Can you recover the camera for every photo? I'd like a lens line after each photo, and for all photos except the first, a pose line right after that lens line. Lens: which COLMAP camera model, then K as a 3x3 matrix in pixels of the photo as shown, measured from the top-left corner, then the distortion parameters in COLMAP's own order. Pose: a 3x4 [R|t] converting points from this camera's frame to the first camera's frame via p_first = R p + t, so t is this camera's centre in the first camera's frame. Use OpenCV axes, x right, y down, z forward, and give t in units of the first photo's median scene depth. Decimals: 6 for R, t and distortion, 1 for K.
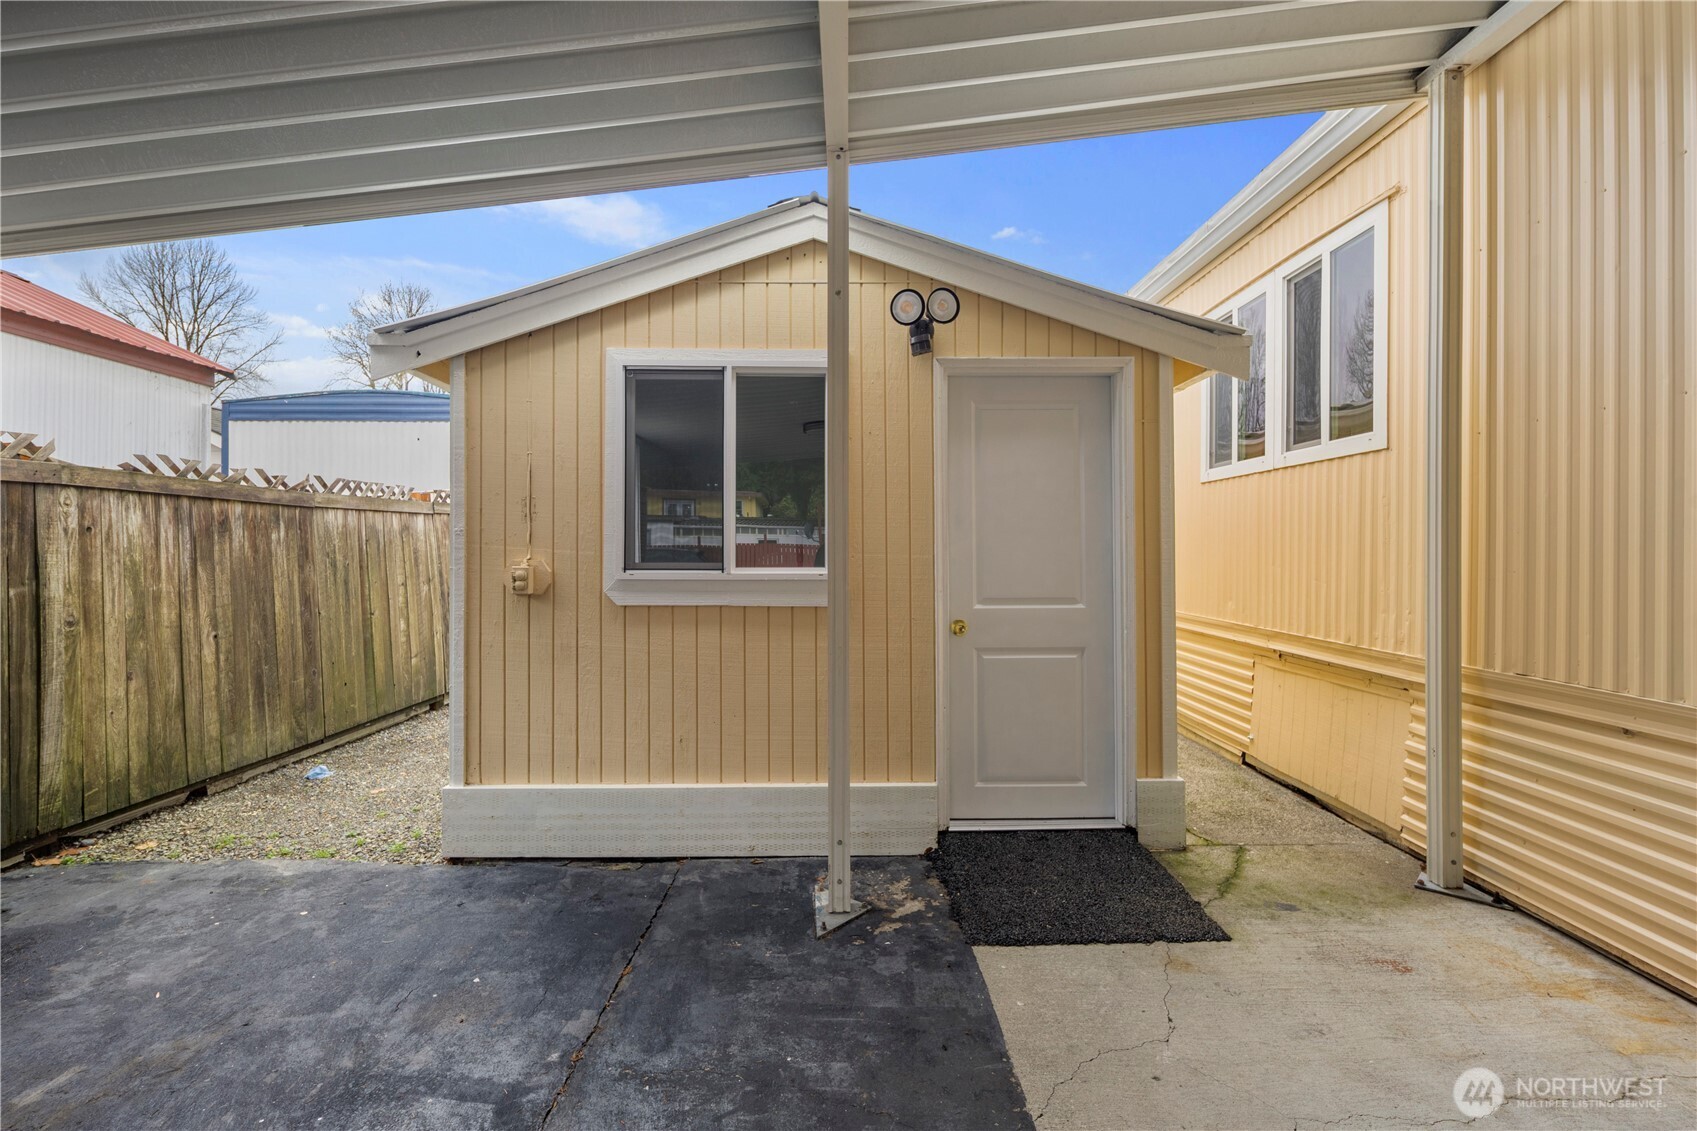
lens RADIAL K [[734.8, 0, 857.0], [0, 734.8, 553.4], [0, 0, 1]] dist [0.006111, -0.003941]
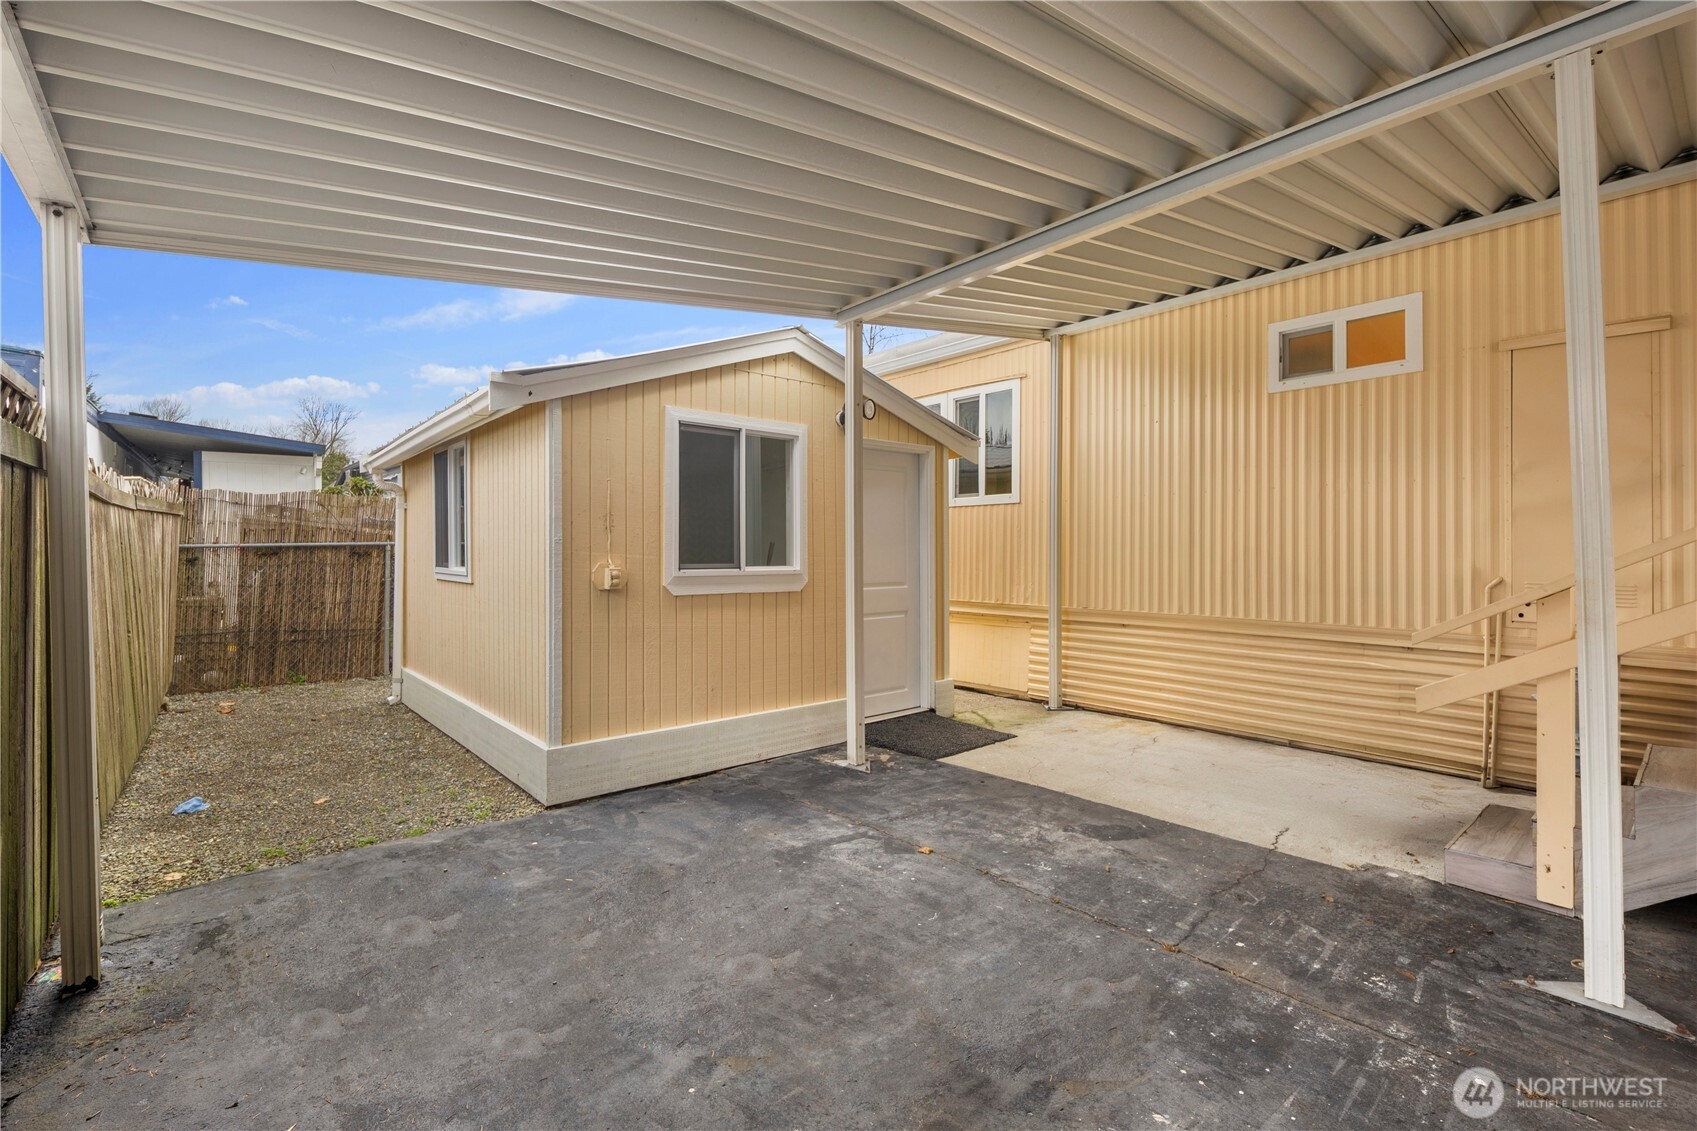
lens RADIAL K [[744.6, 0, 852.7], [0, 744.6, 554.2], [0, 0, 1]] dist [0.002630, -0.001407]
pose [[0.767853, -0.002326, 0.640622, -0.959788], [0.001497, 0.999997, 0.001837, -0.007315], [-0.640624, -0.000452, 0.767854, -0.273733]]
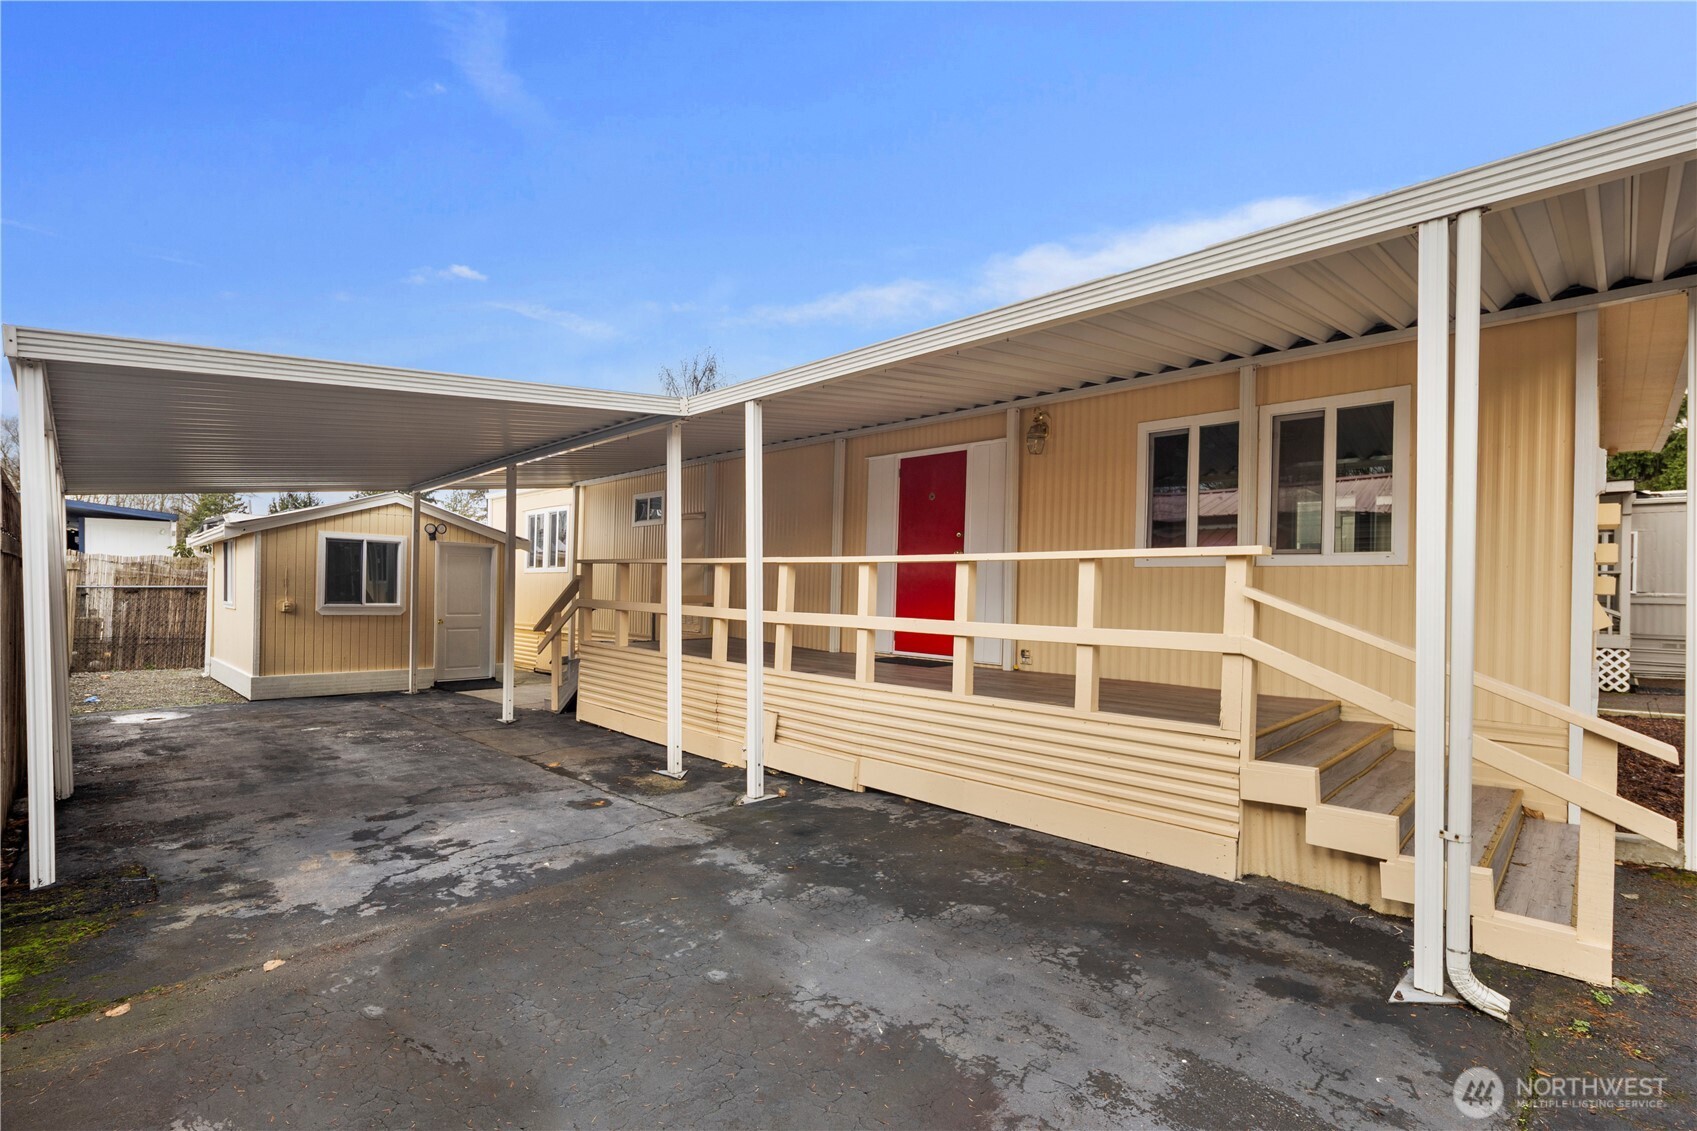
lens RADIAL K [[754.1, 0, 856.0], [0, 754.1, 598.5], [0, 0, 1]] dist [-0.000794, -0.001054]
pose [[0.705151, 0.006547, 0.709027, -0.991515], [-0.014333, 0.999885, 0.005023, -0.047042], [-0.708912, -0.013705, 0.705164, -2.819559]]
